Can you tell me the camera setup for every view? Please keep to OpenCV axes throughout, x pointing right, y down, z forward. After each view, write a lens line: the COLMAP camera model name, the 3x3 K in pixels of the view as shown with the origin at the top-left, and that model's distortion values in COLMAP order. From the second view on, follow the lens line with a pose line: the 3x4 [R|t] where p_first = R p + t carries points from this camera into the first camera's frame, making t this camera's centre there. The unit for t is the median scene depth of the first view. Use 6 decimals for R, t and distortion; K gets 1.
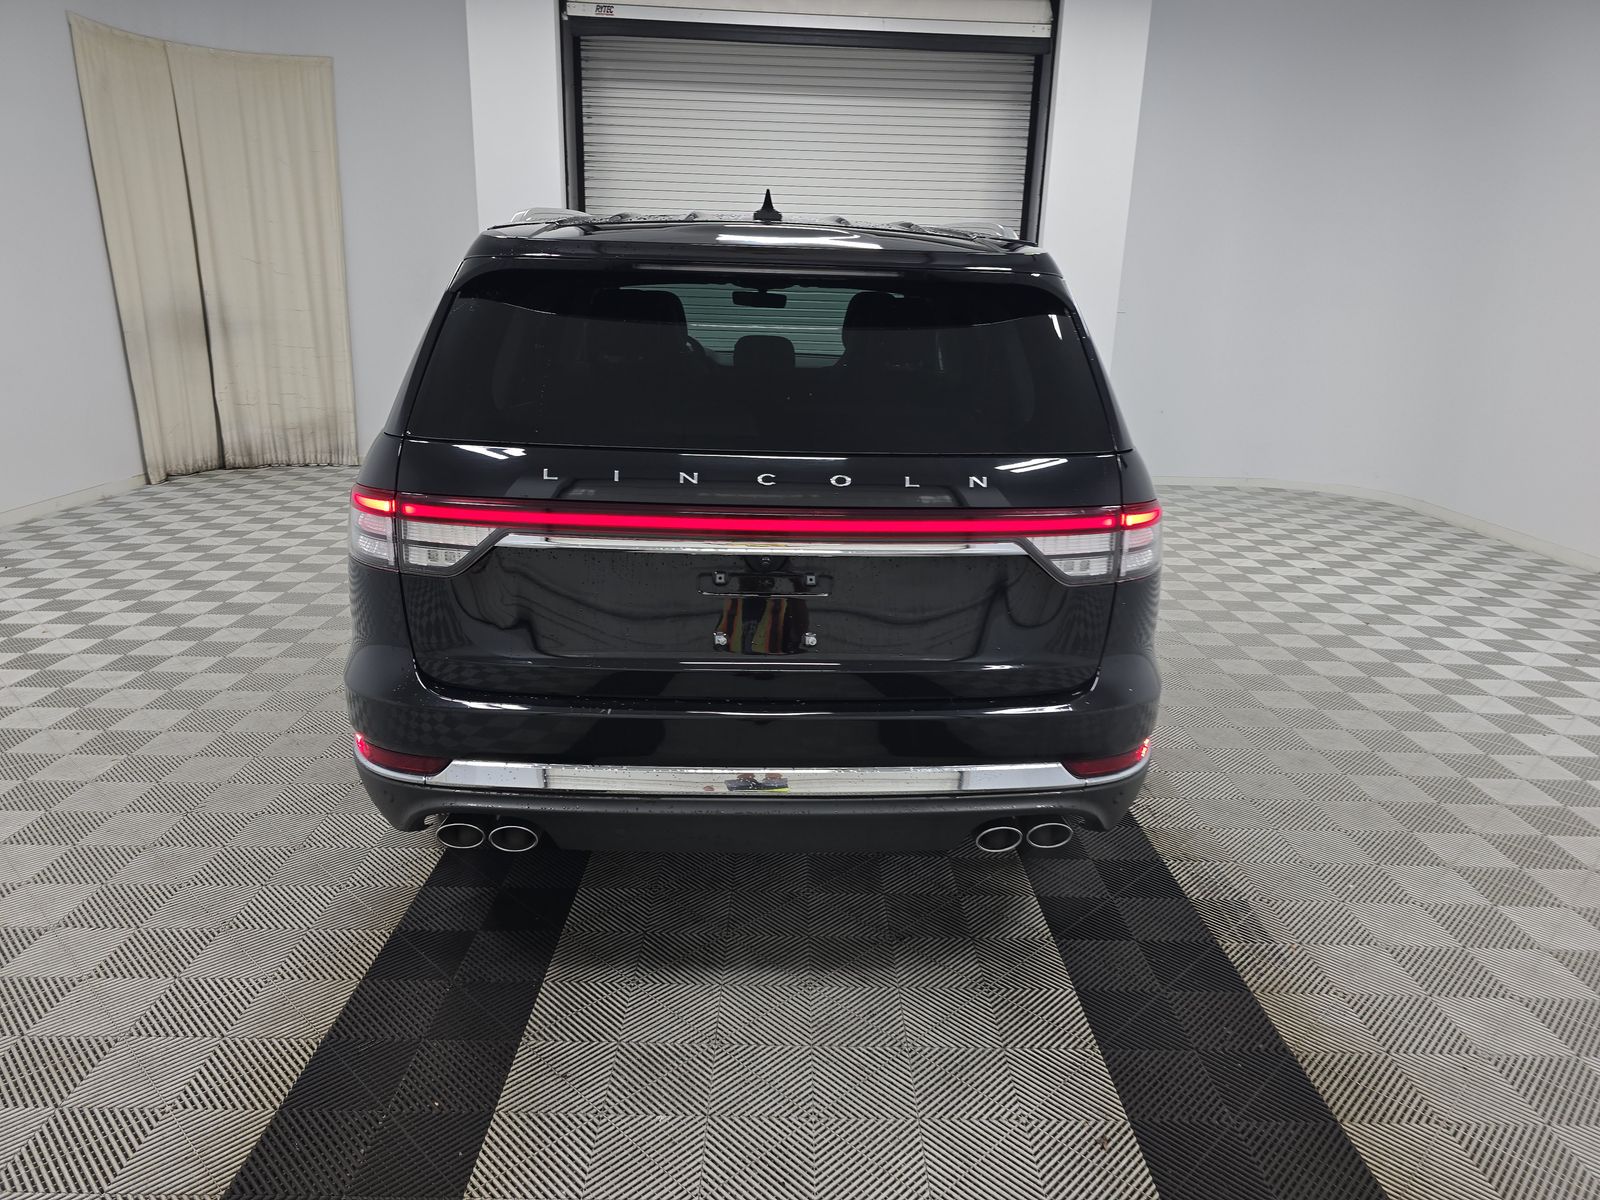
lens RADIAL K [[1090.9, 0, 797.9], [0, 1090.9, 594.2], [0, 0, 1]] dist [0.056382, -0.030161]
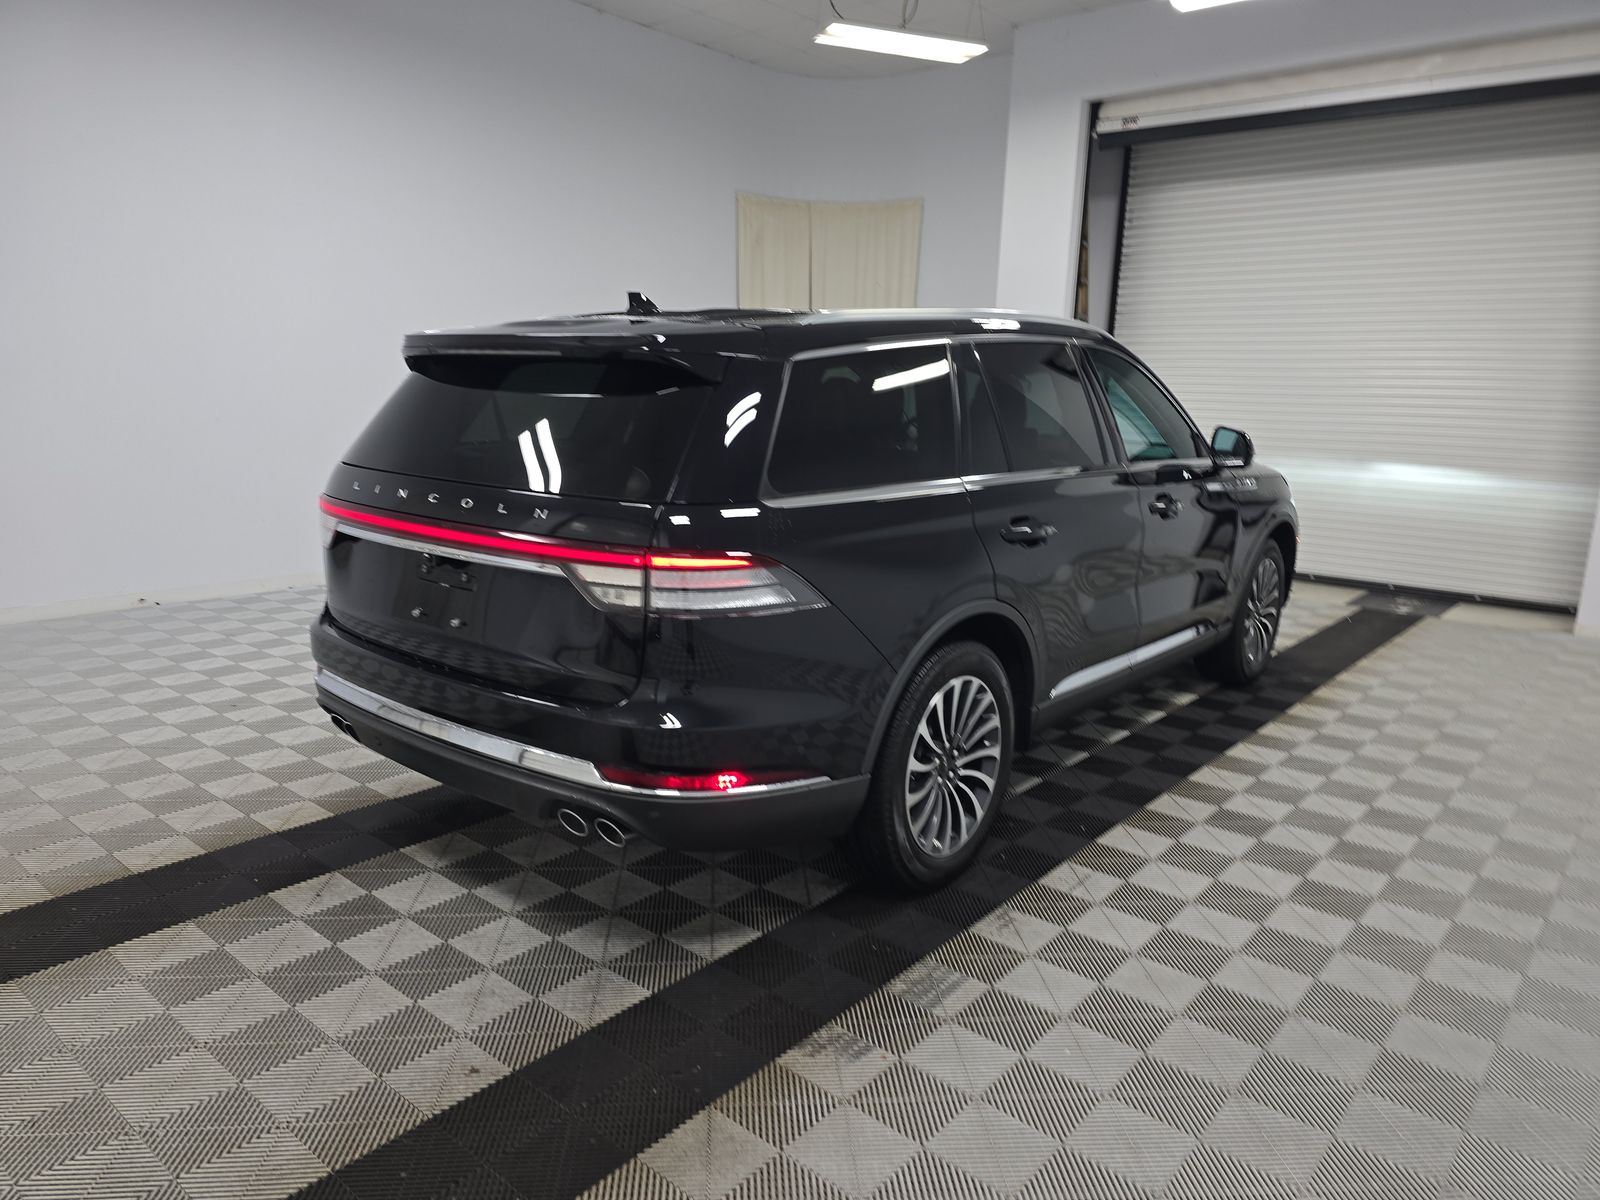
lens RADIAL K [[1090.9, 0, 803.4], [0, 1090.9, 609.6], [0, 0, 1]] dist [0.056382, -0.030161]
pose [[0.757506, 0.130819, -0.639587, 1.141829], [-0.180259, 0.983542, -0.012323, -0.032279], [0.627448, 0.124626, 0.768620, 0.235361]]
